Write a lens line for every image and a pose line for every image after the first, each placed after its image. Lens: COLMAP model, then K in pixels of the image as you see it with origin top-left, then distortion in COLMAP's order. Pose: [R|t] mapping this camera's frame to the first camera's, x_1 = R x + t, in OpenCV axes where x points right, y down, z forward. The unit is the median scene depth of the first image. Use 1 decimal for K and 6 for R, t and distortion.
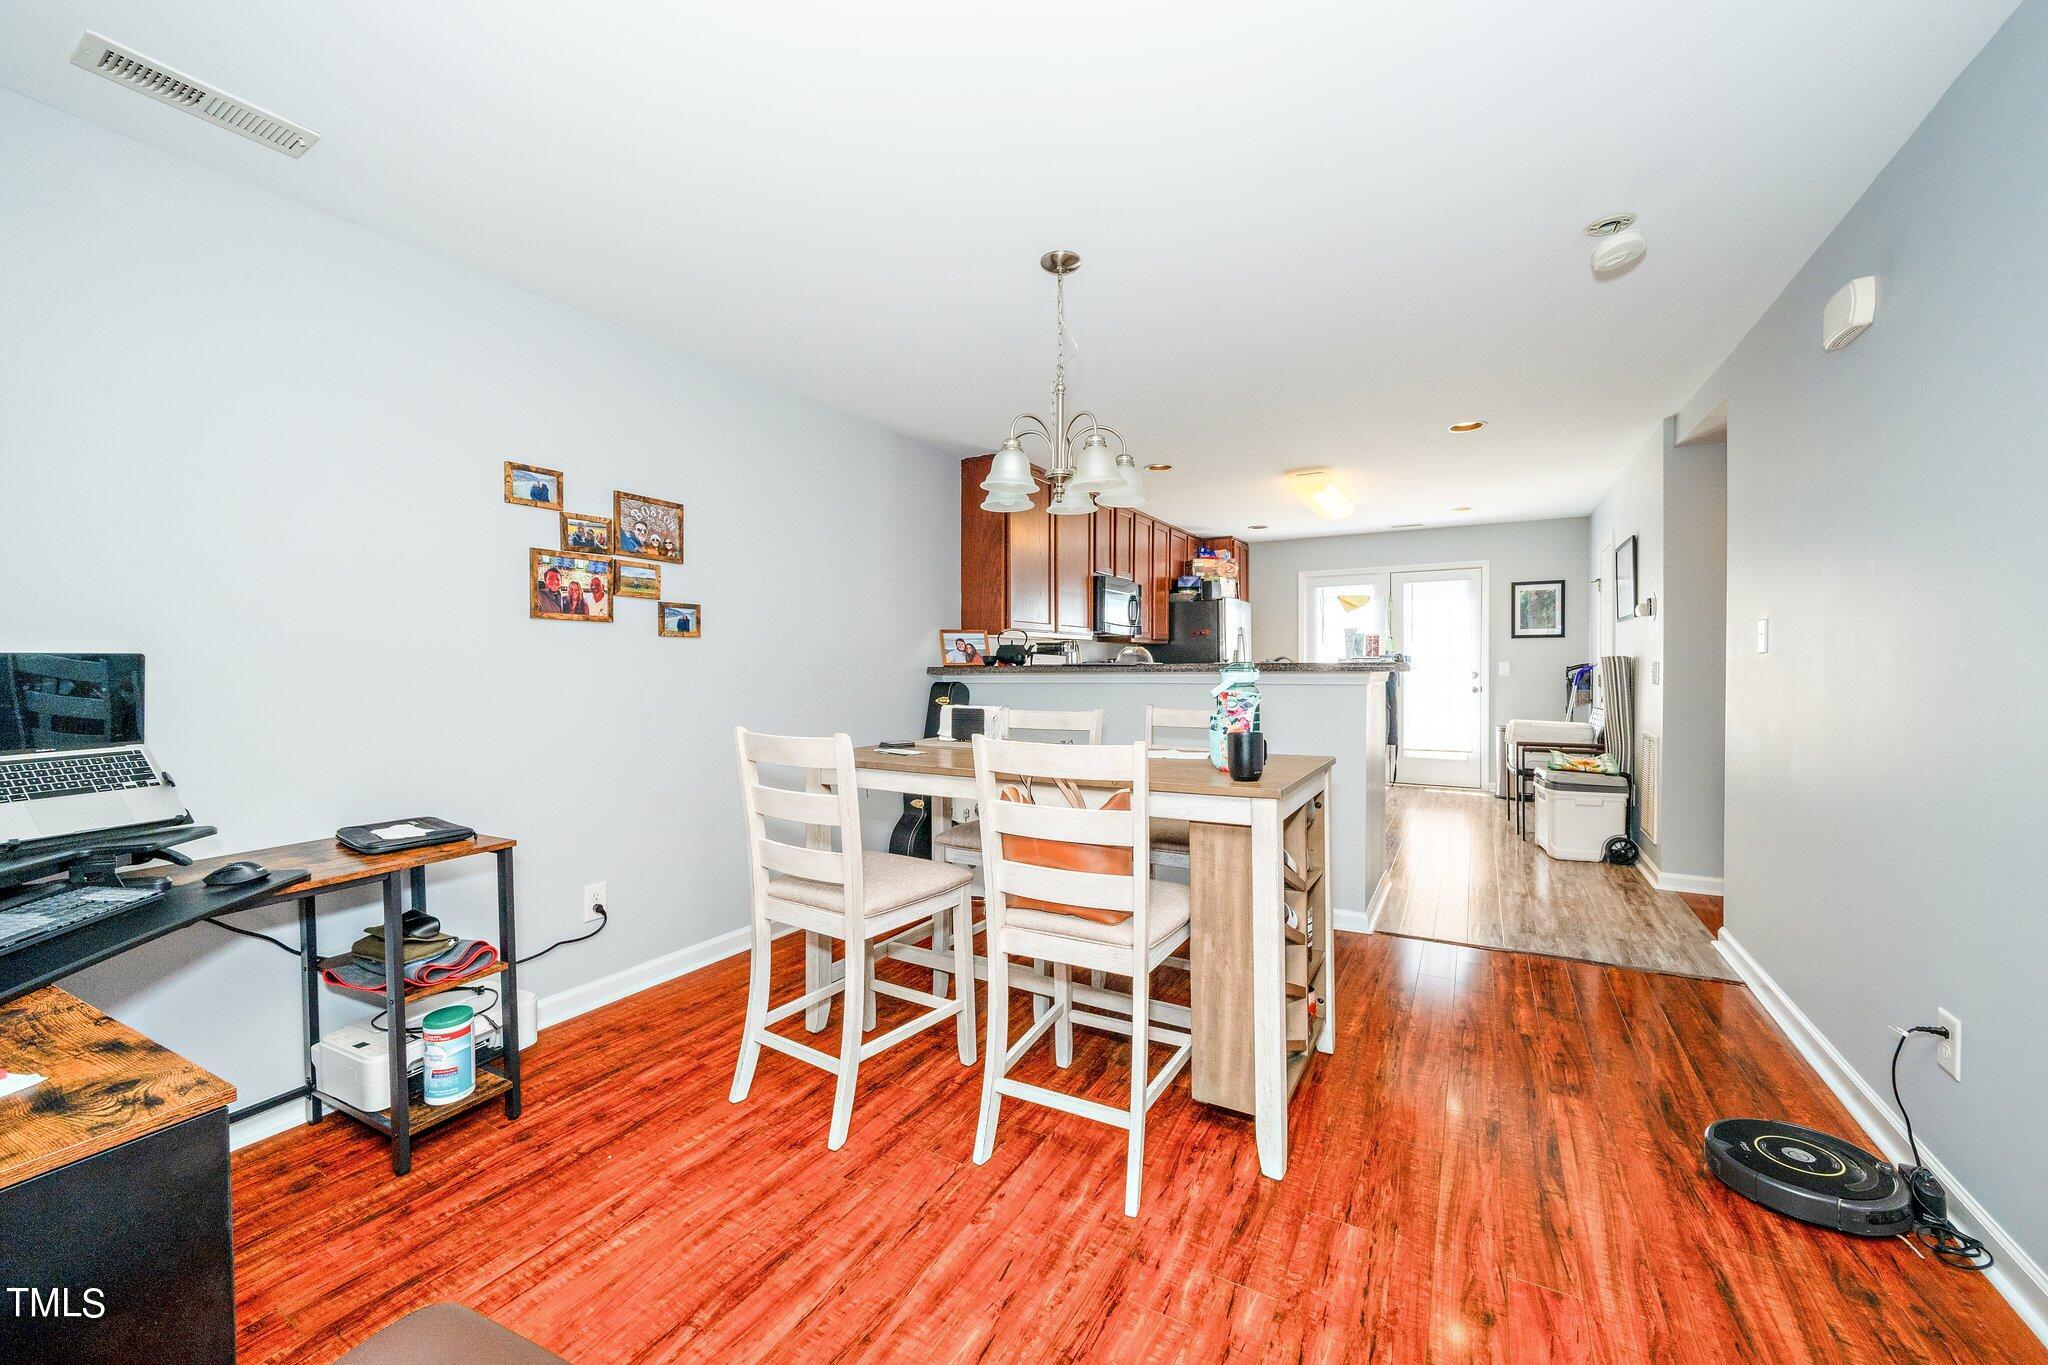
lens RADIAL K [[808.2, 0, 1020.9], [0, 808.2, 670.3], [0, 0, 1]] dist [-0.000731, -0.000042]
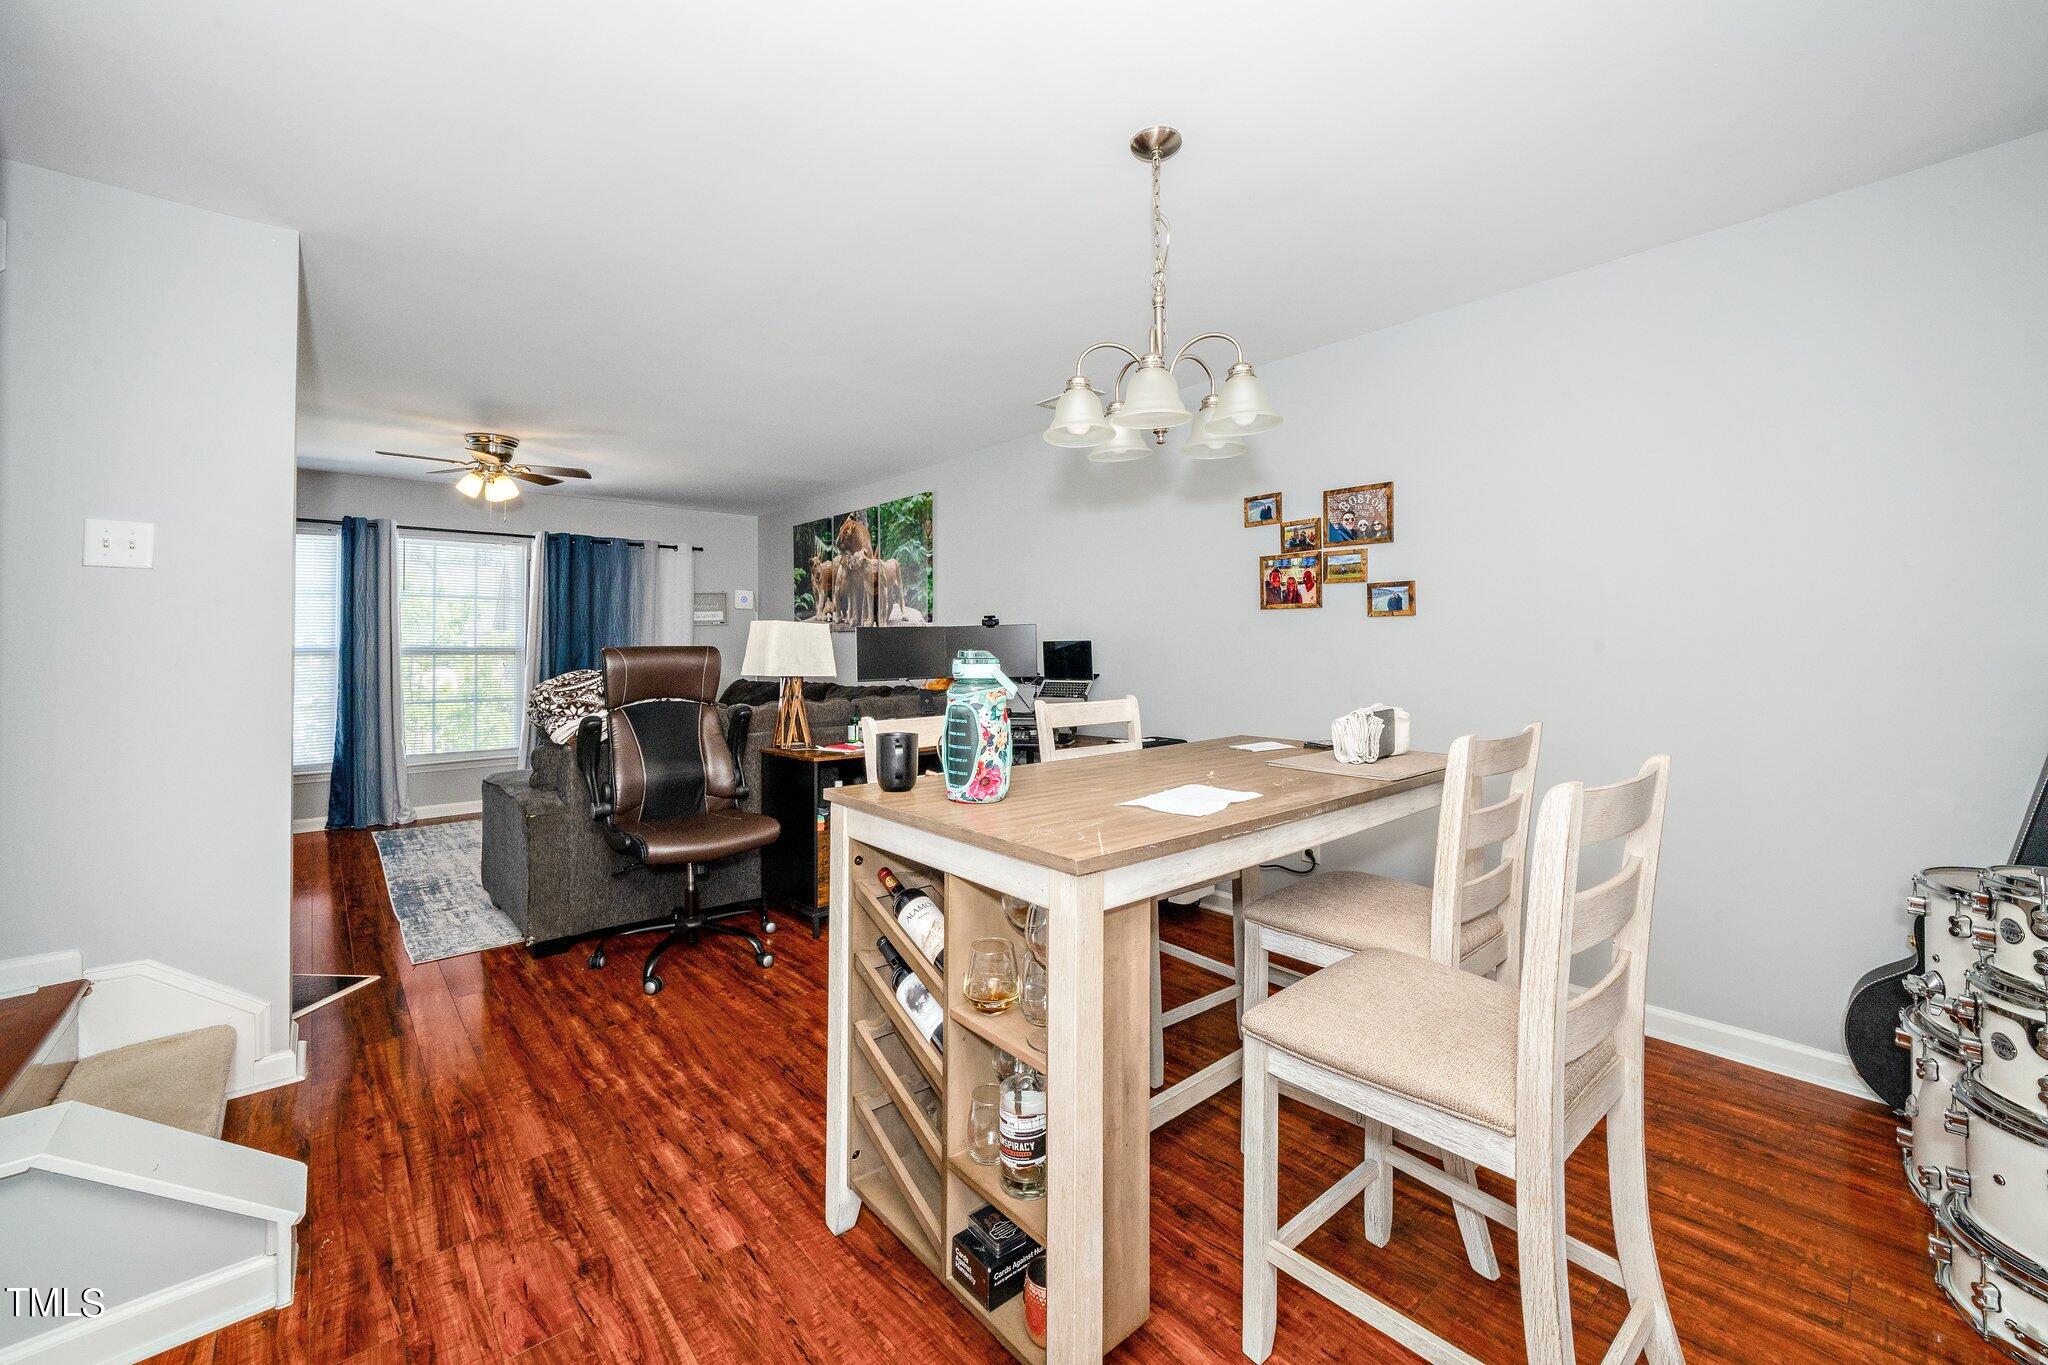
lens RADIAL K [[820.1, 0, 1012.8], [0, 820.1, 625.4], [0, 0, 1]] dist [-0.001065, 0.000026]
pose [[-0.339767, -0.016848, -0.940359, 0.756483], [0.000623, 0.999835, -0.018139, -0.013808], [0.940509, -0.006749, -0.339701, 1.017060]]
